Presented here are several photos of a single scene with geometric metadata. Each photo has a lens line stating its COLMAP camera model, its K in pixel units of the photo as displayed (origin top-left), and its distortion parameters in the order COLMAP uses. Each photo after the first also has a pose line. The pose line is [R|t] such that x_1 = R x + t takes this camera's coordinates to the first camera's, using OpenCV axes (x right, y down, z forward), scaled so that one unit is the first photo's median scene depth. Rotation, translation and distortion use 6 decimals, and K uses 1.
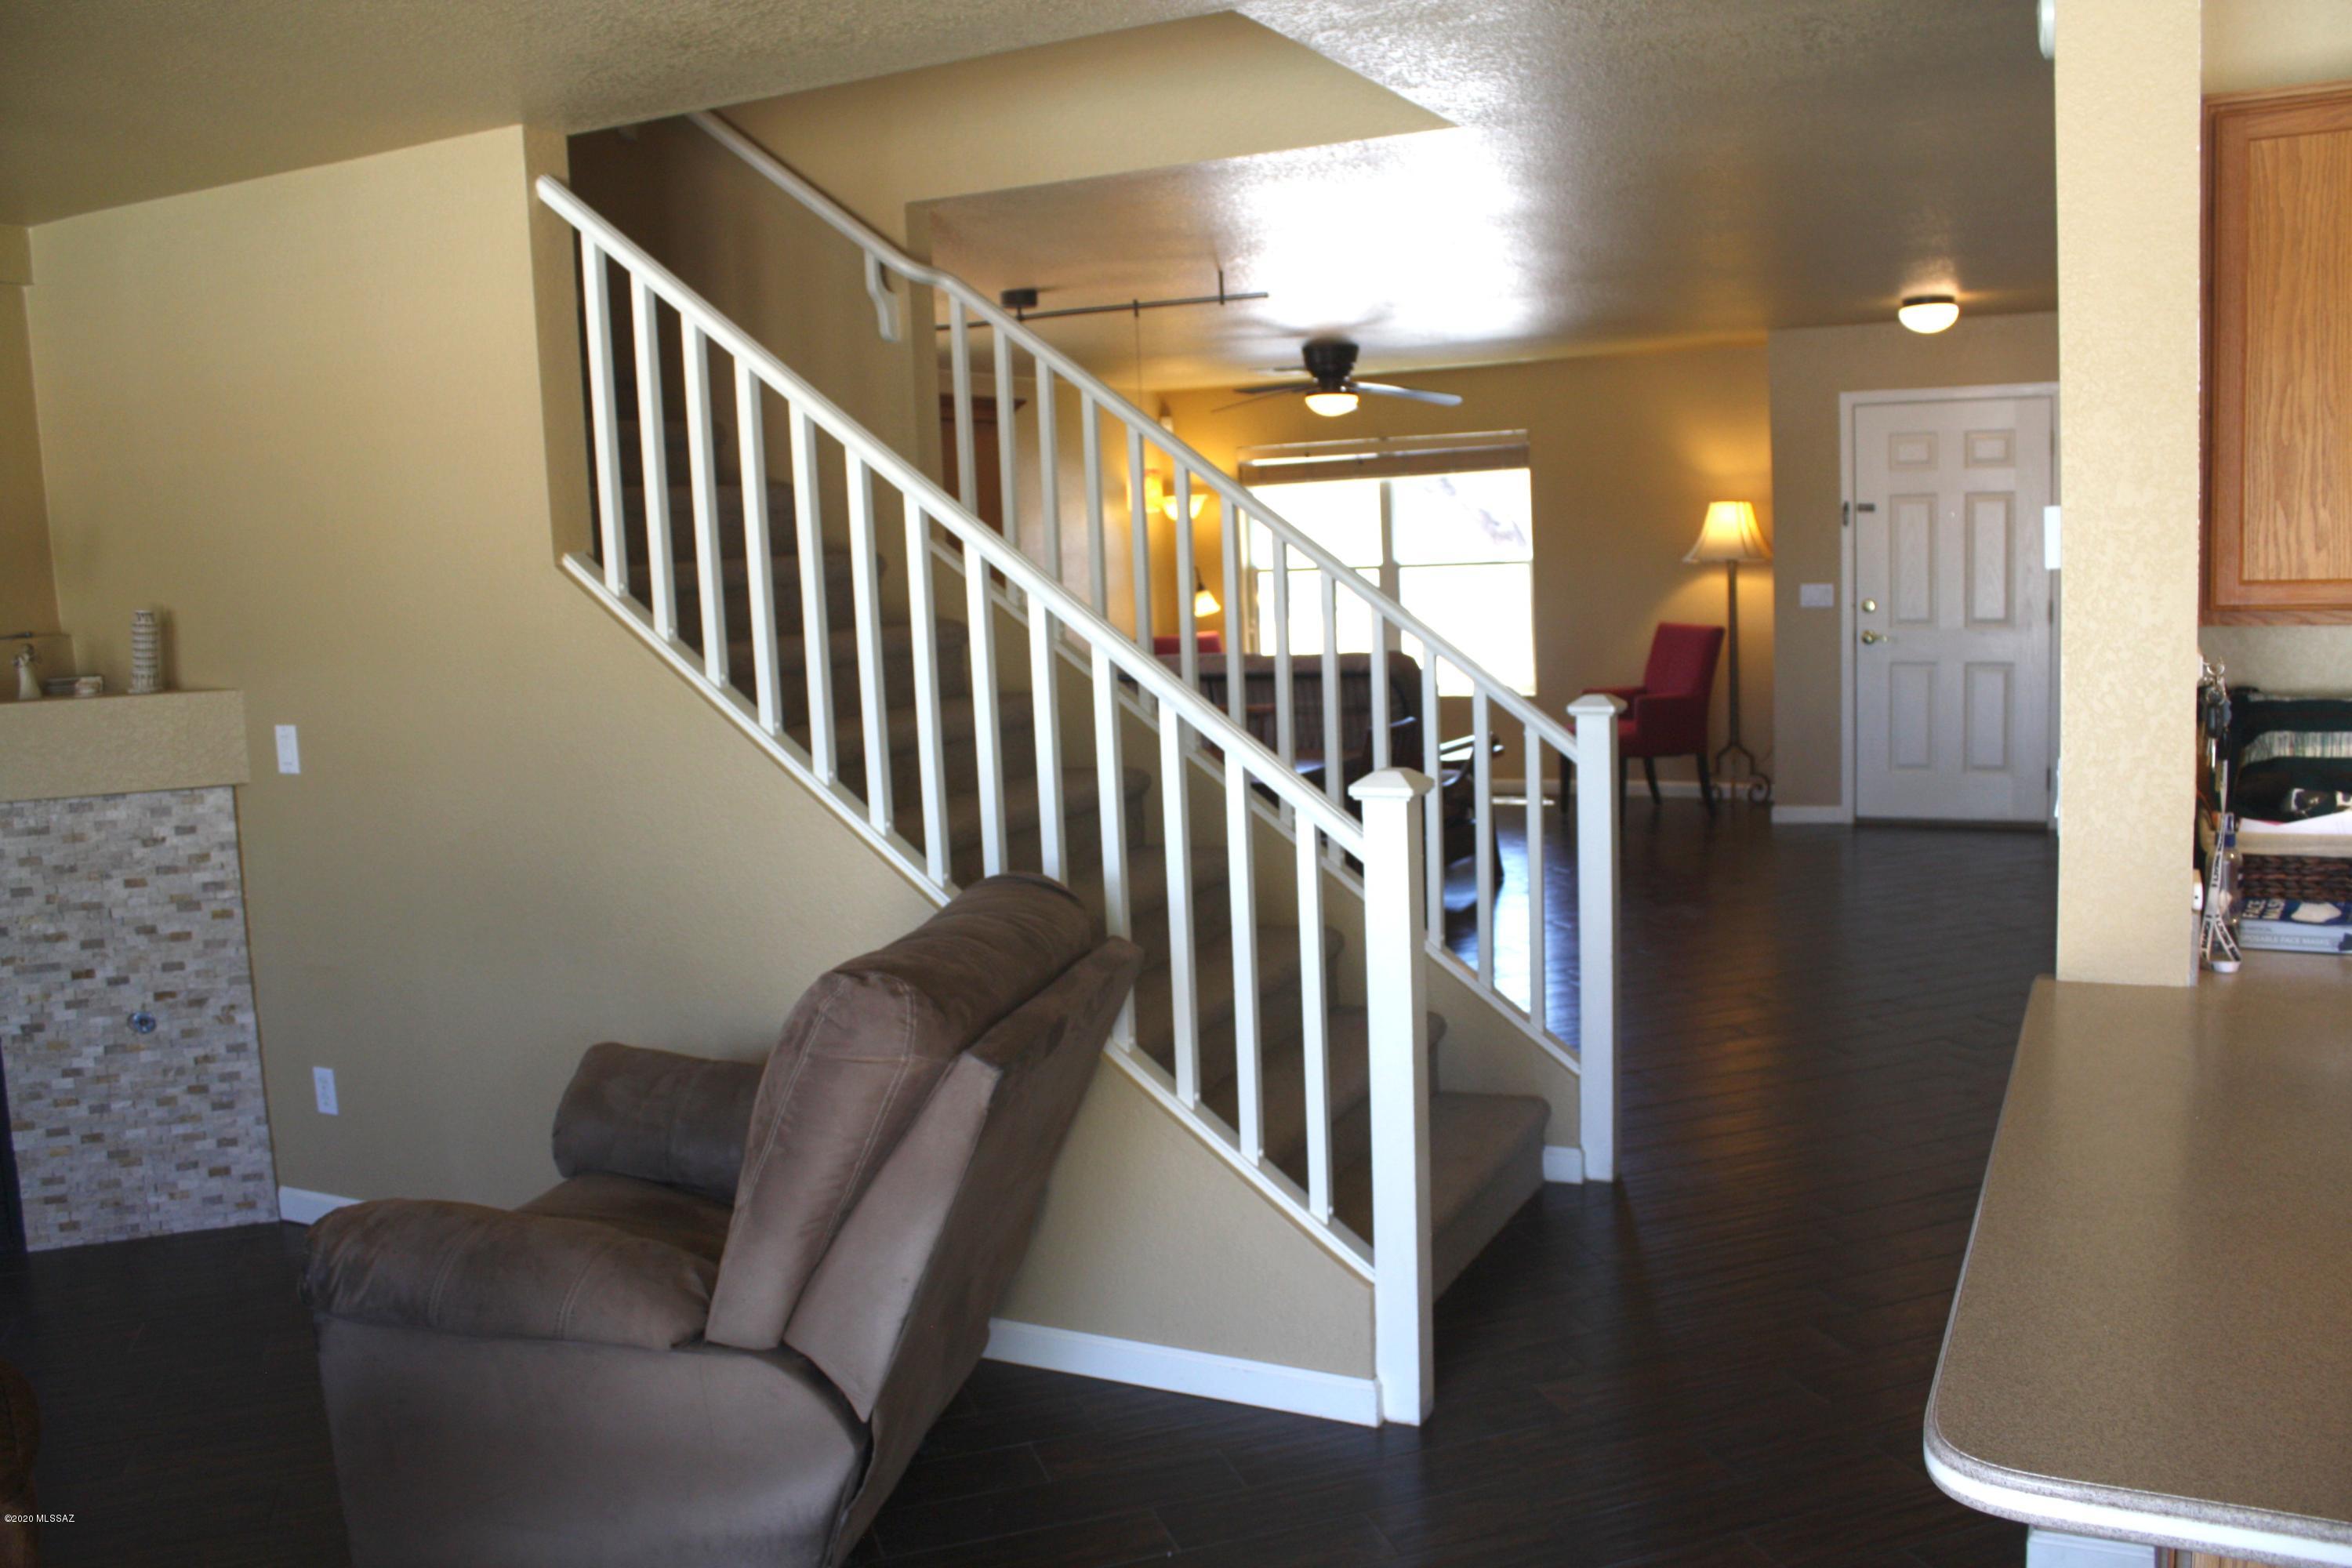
lens RADIAL K [[1913.5, 0, 1159.8], [0, 1913.5, 783.5], [0, 0, 1]] dist [-0.166862, 0.130881]
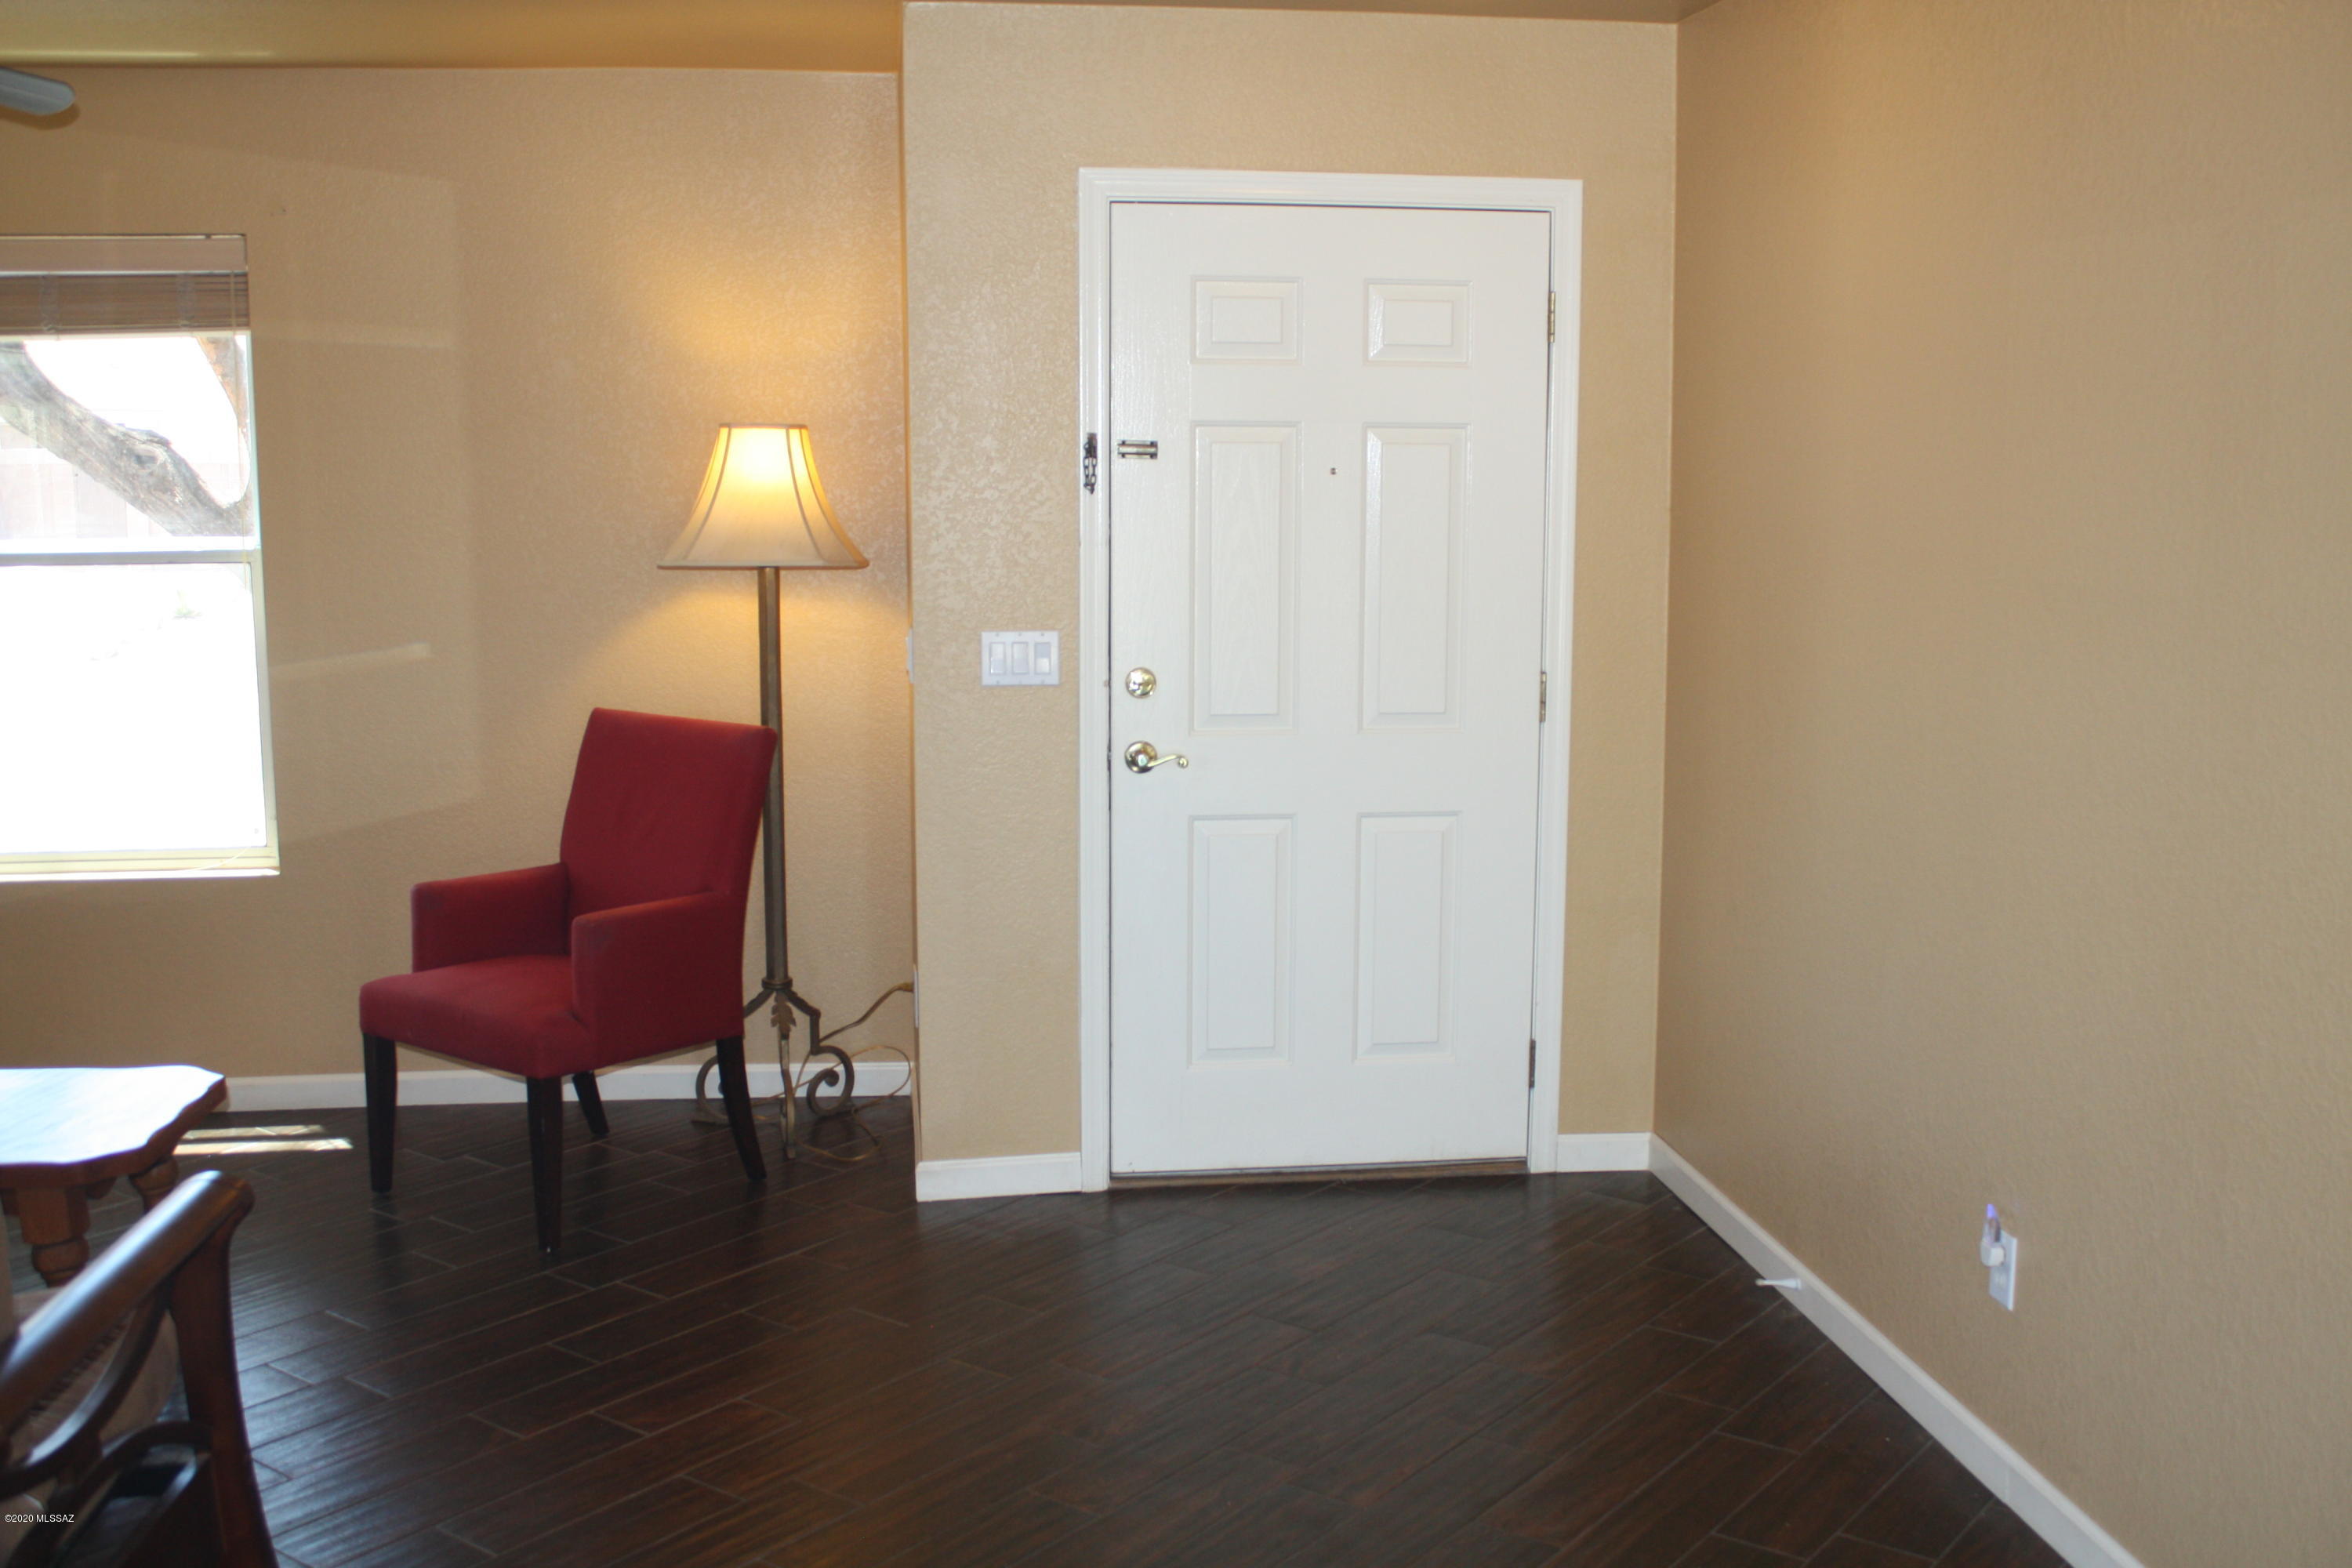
lens RADIAL K [[2291.7, 0, 1176.0], [0, 2291.7, 784.0], [0, 0, 1]] dist [-0.049961, 0.004903]
pose [[0.821961, -0.037680, 0.568296, 0.030722], [0.038338, 0.999206, 0.010799, -0.026312], [-0.568252, 0.012911, 0.822753, 0.194177]]
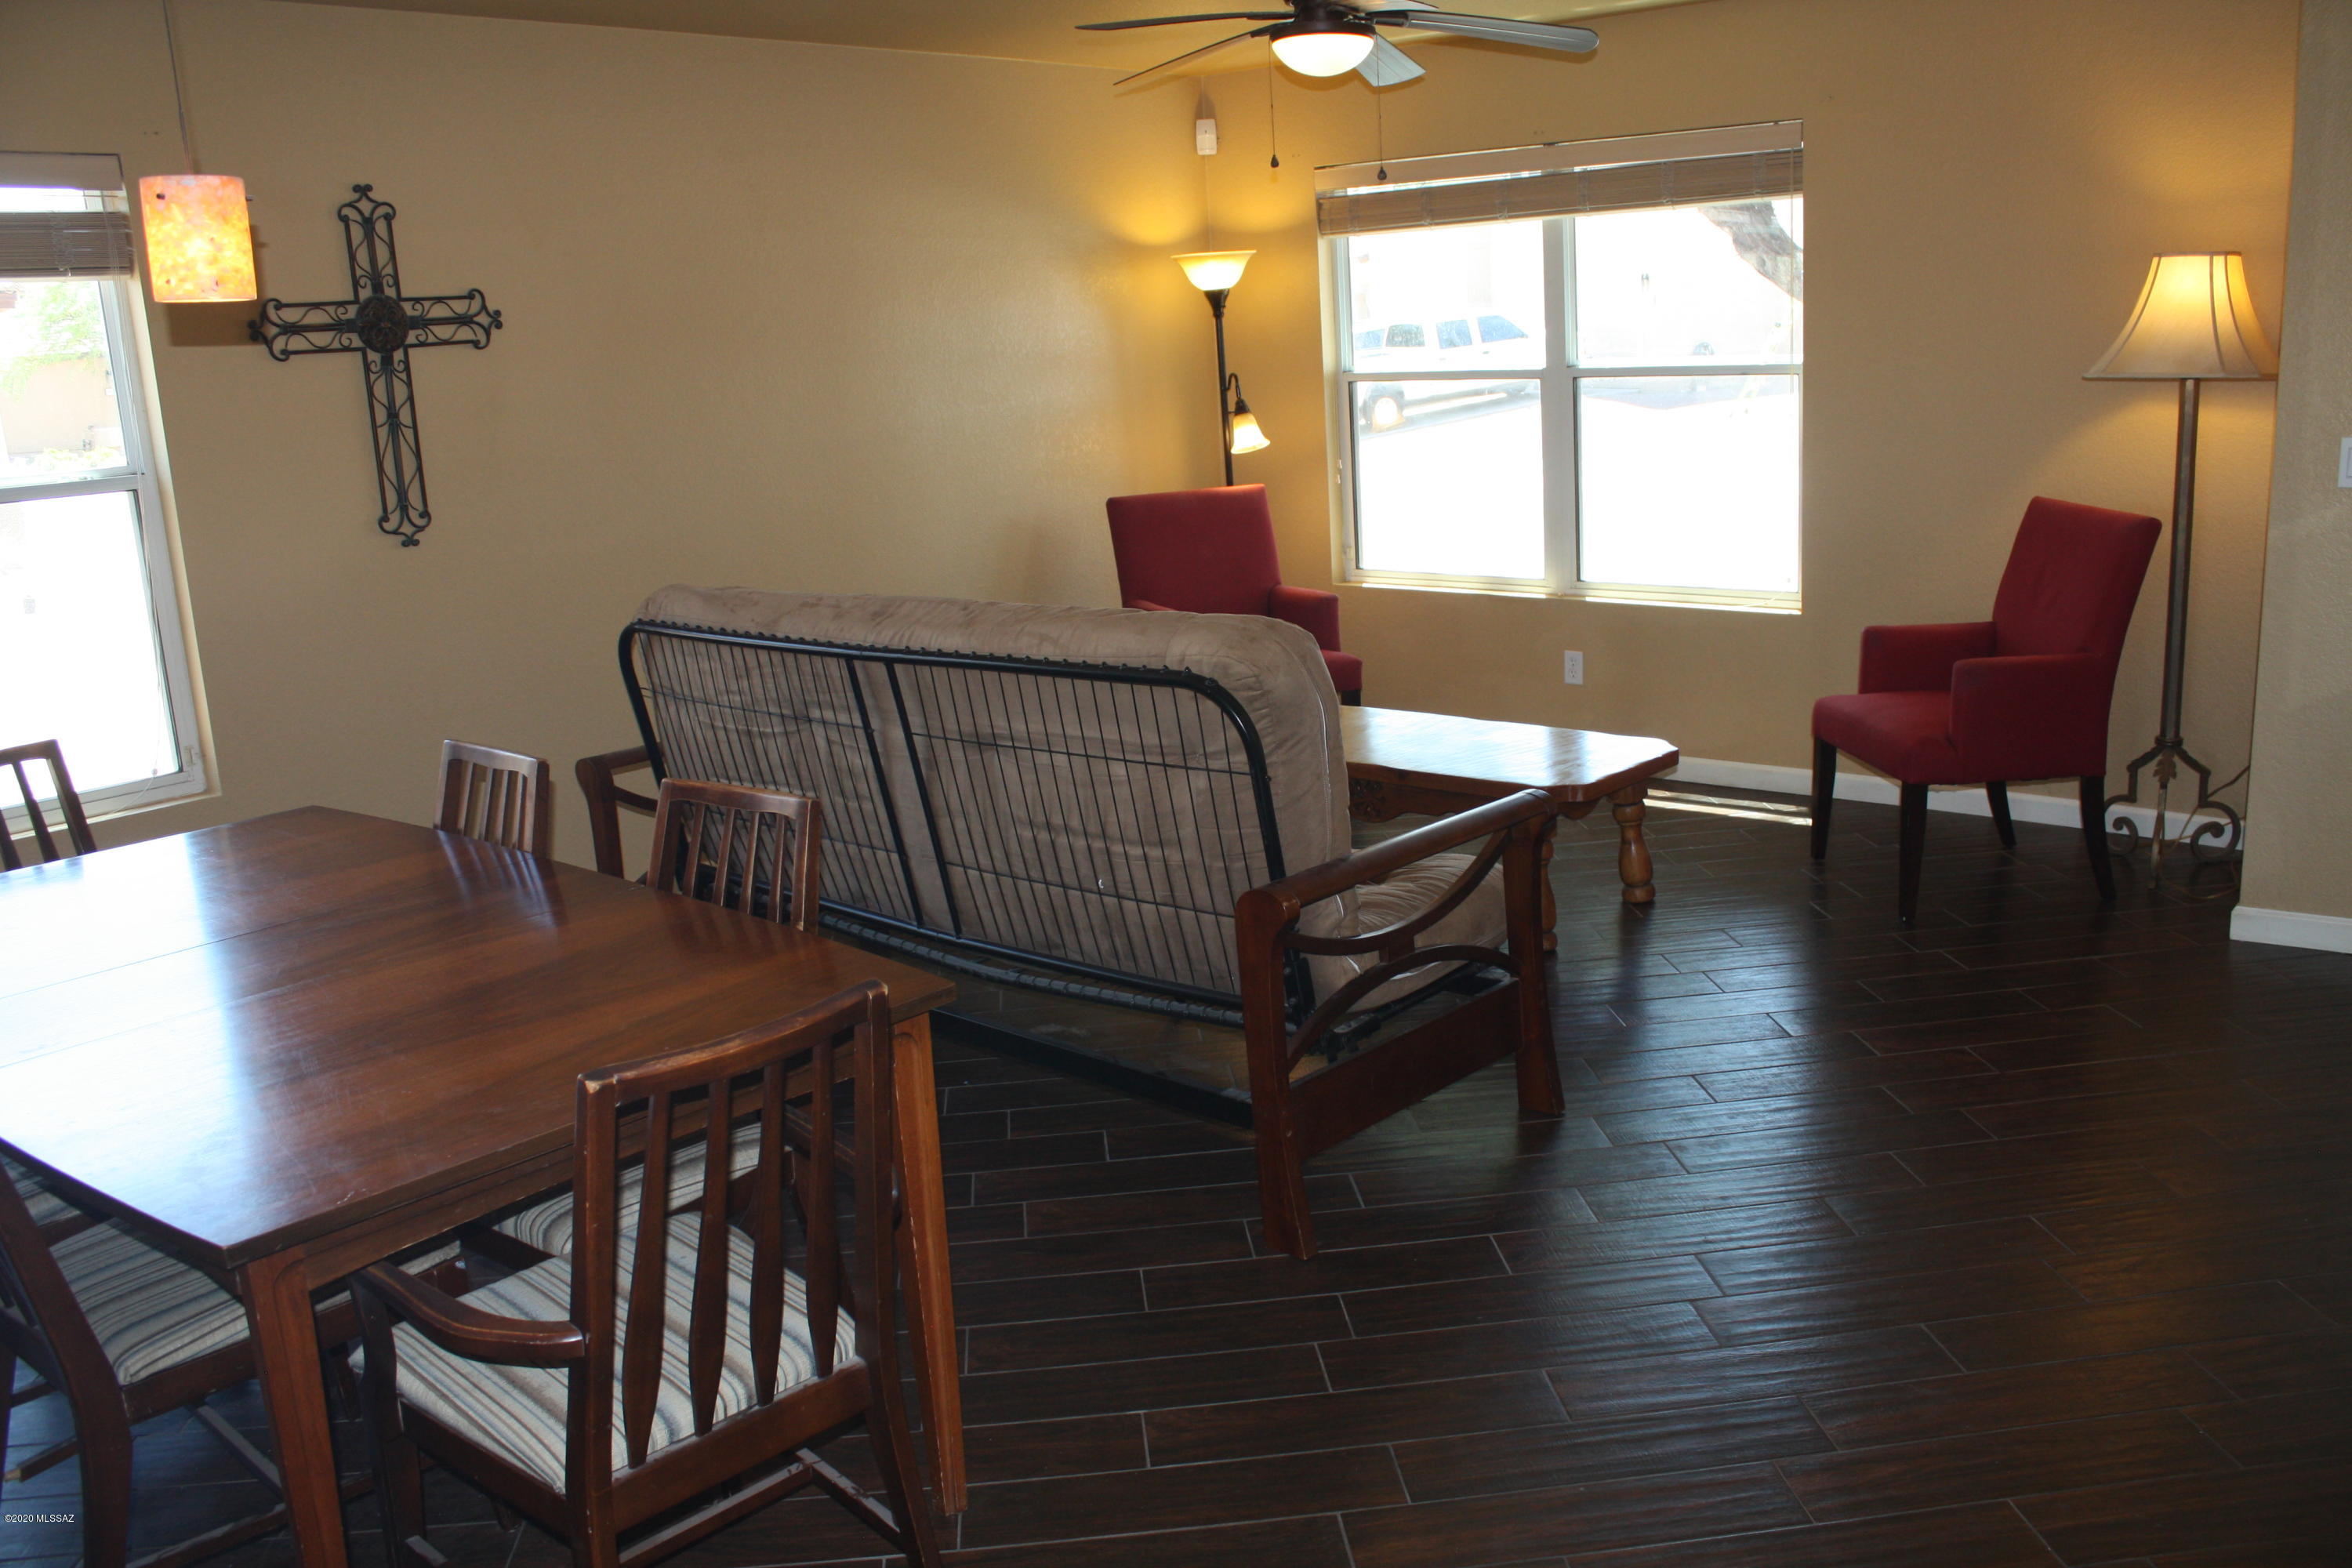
lens RADIAL K [[1913.5, 0, 1159.8], [0, 1913.5, 783.5], [0, 0, 1]] dist [-0.166862, 0.130881]
pose [[0.977994, 0.039569, -0.204845, 0.053585], [-0.014792, 0.992530, 0.121102, -0.024917], [0.208107, -0.115407, 0.971274, 0.174956]]
